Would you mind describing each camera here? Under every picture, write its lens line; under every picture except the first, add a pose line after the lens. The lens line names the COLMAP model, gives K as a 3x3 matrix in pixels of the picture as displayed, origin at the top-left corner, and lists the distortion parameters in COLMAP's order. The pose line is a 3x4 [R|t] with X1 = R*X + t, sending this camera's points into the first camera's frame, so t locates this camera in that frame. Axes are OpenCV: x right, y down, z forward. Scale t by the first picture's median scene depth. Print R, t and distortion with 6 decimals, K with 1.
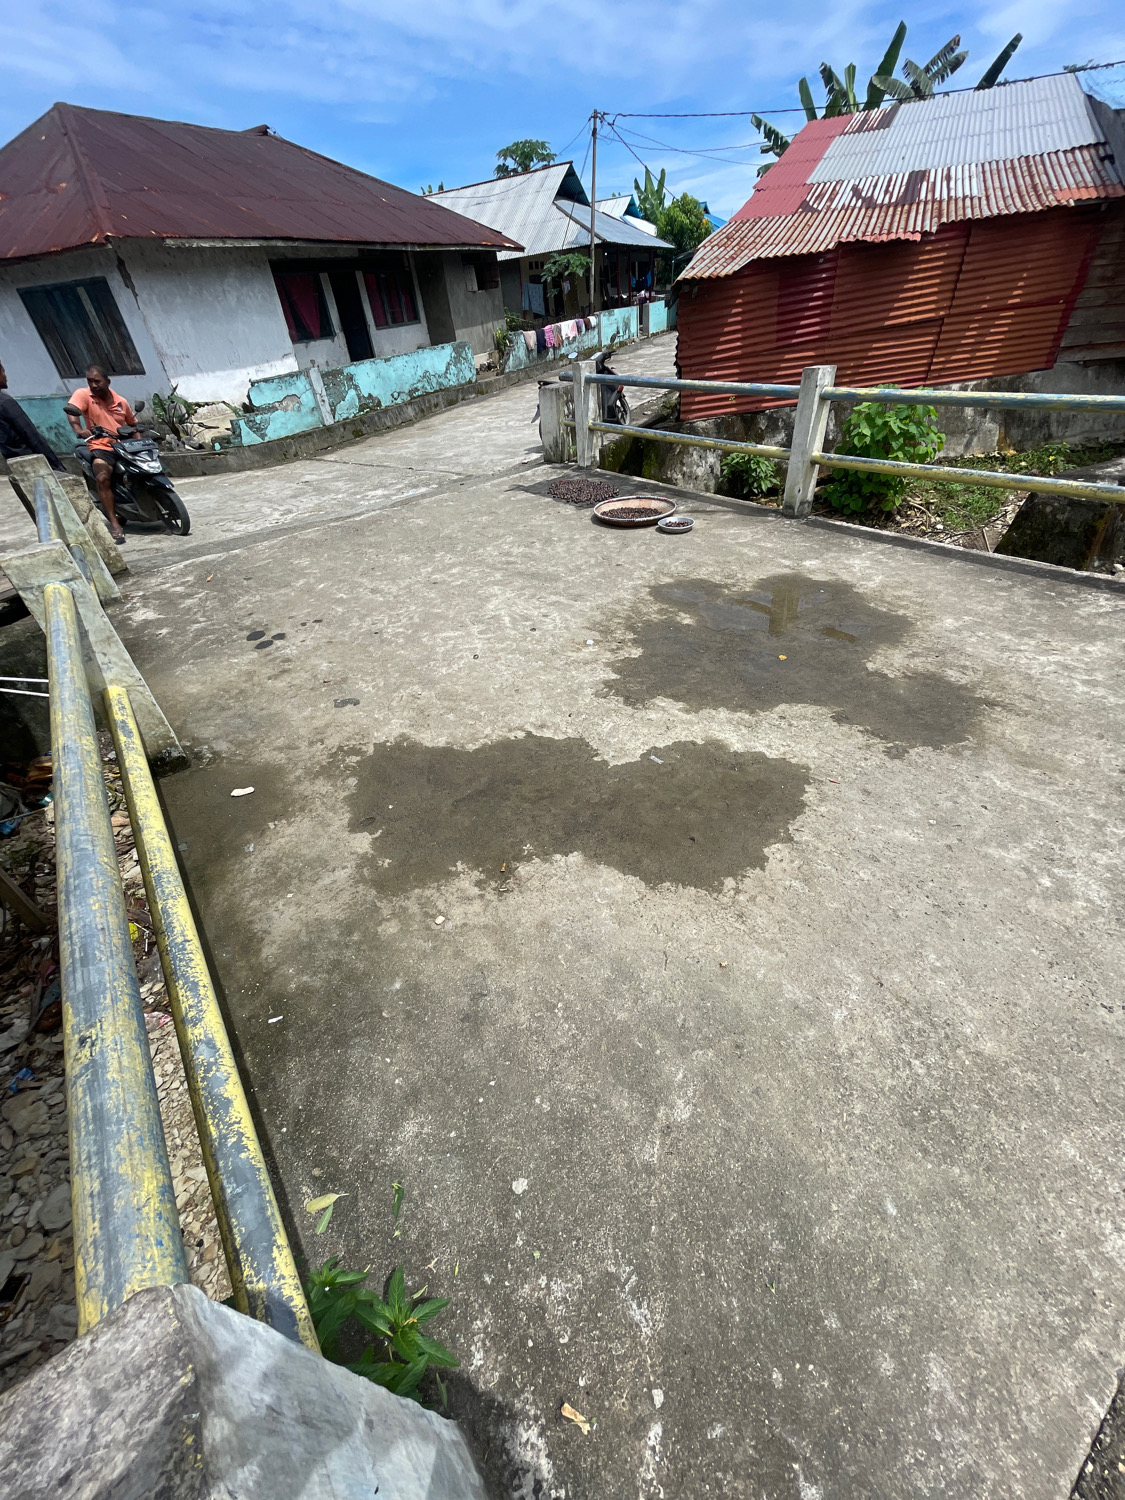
lens RADIAL K [[599.7, 0, 562.5], [0, 599.7, 750.0], [0, 0, 1]] dist [-0.001923, -0.000234]
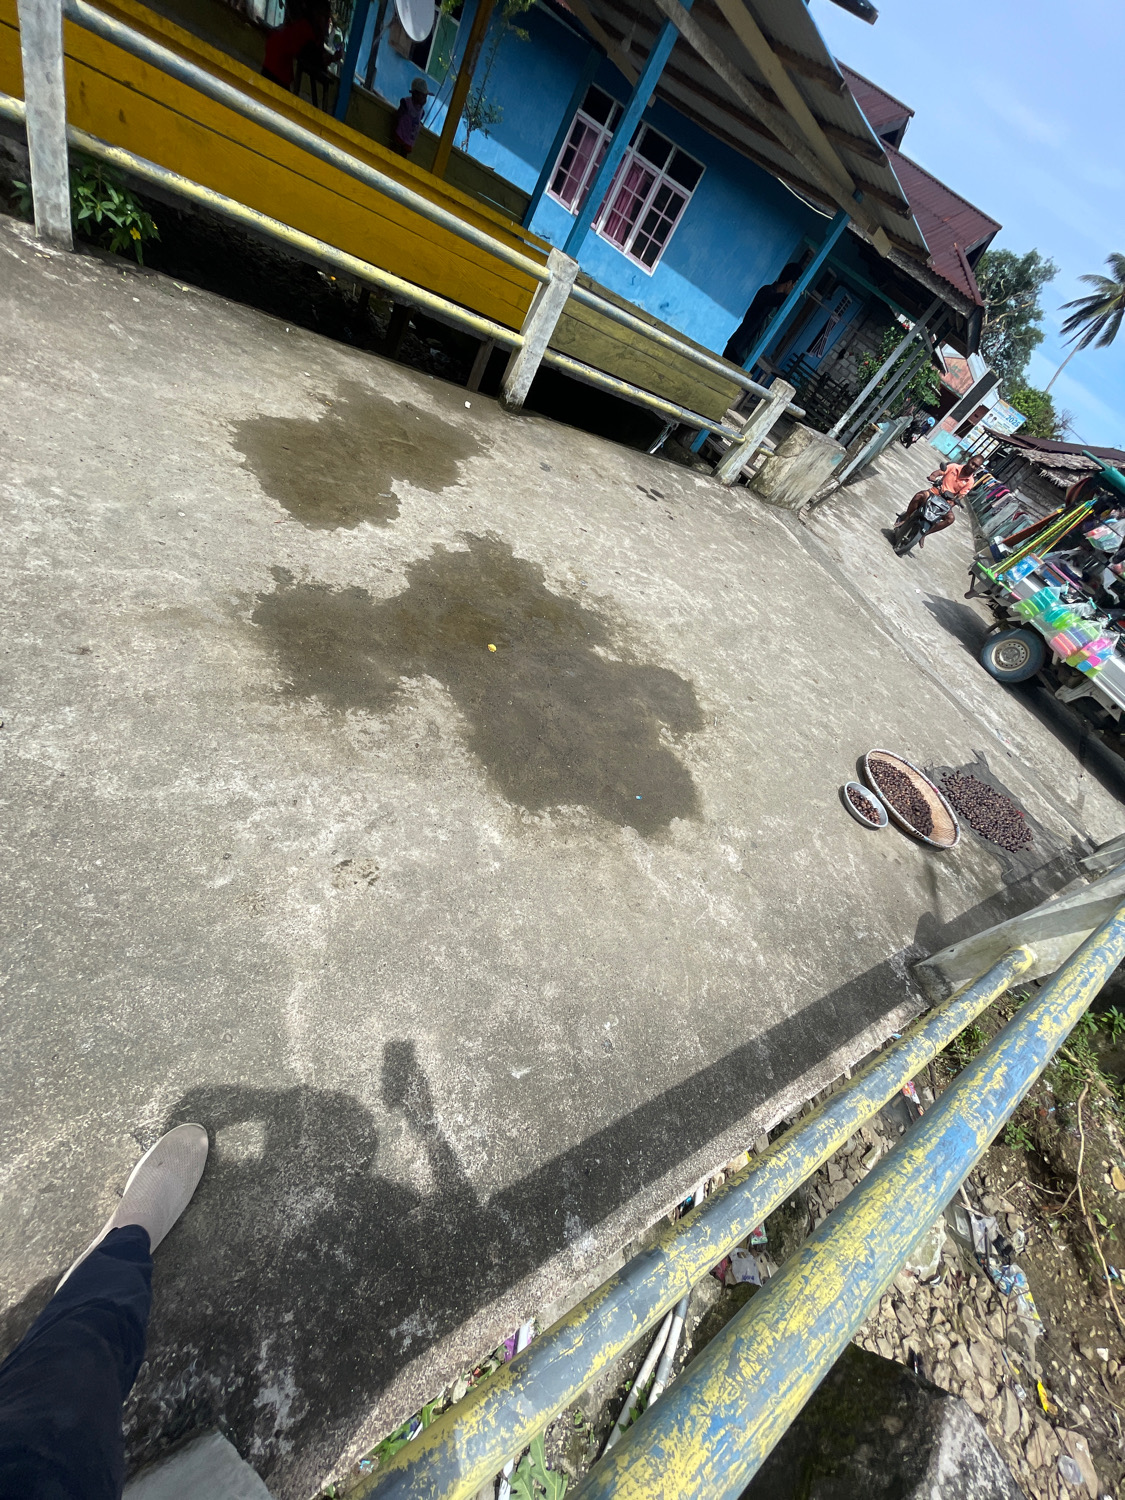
lens RADIAL K [[599.7, 0, 562.5], [0, 599.7, 750.0], [0, 0, 1]] dist [-0.001923, -0.000234]
pose [[-0.172304, 0.715753, -0.676764, 1.124217], [-0.889792, 0.181649, 0.418656, -0.625609], [0.422588, 0.674315, 0.605573, 0.688194]]
